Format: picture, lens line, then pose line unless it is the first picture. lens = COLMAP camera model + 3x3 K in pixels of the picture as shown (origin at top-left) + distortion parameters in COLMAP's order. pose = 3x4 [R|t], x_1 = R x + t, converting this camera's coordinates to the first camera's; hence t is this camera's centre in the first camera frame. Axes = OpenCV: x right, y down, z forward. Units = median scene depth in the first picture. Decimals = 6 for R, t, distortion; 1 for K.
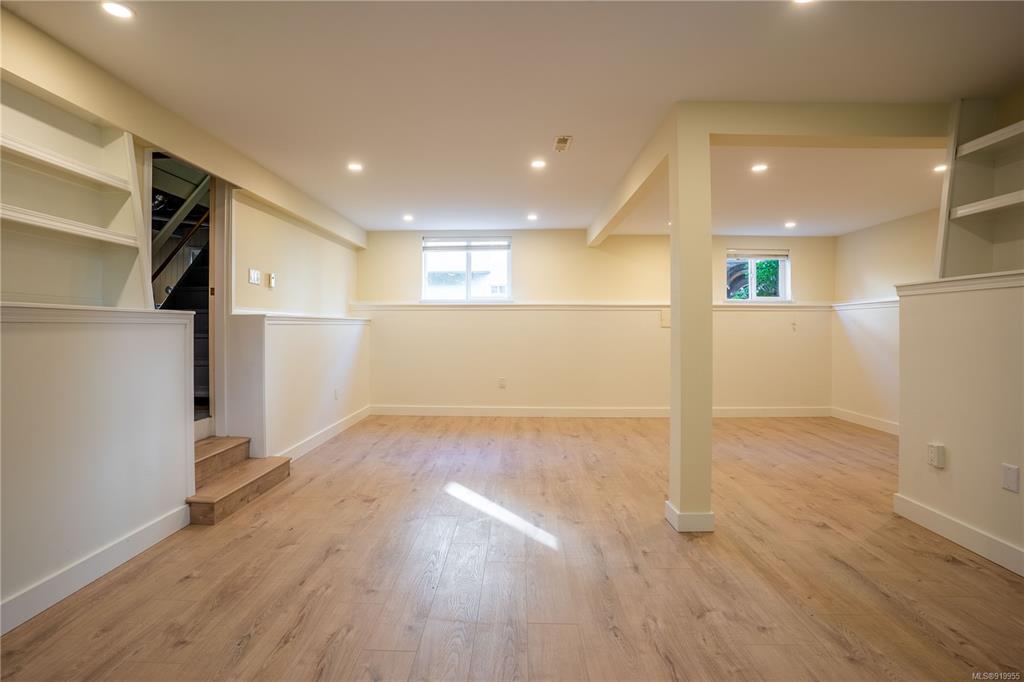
lens RADIAL K [[497.1, 0, 506.4], [0, 497.1, 338.2], [0, 0, 1]] dist [-0.062516, 0.000331]
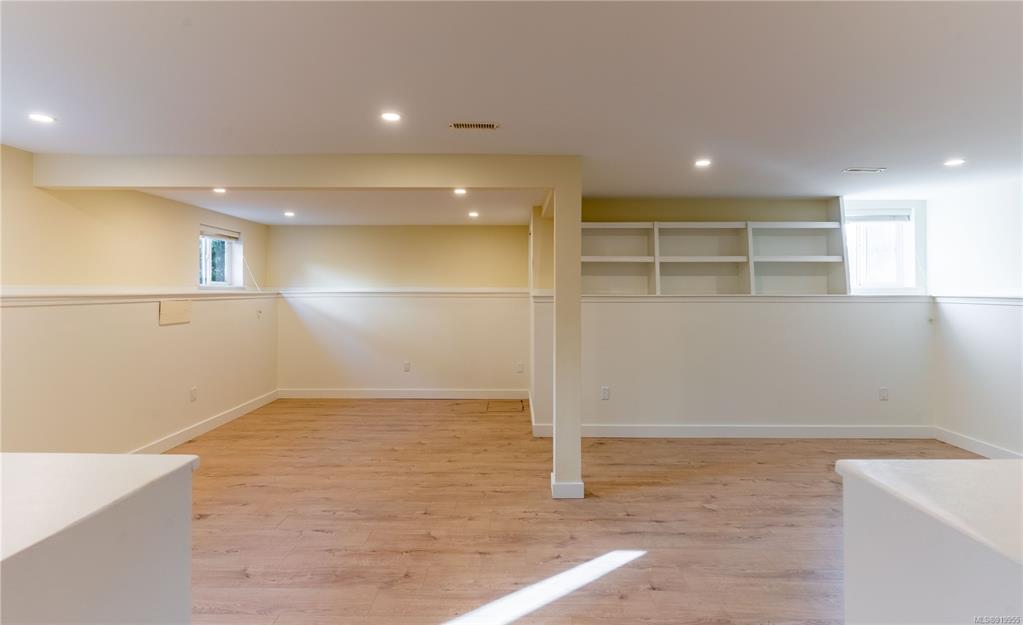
lens RADIAL K [[498.2, 0, 496.0], [0, 498.2, 284.2], [0, 0, 1]] dist [0.025233, -0.000048]
pose [[-0.016277, 0.012149, 0.999794, -0.794308], [0.022670, 0.999674, -0.011778, -0.119750], [-0.999610, 0.022474, -0.016547, 1.049454]]
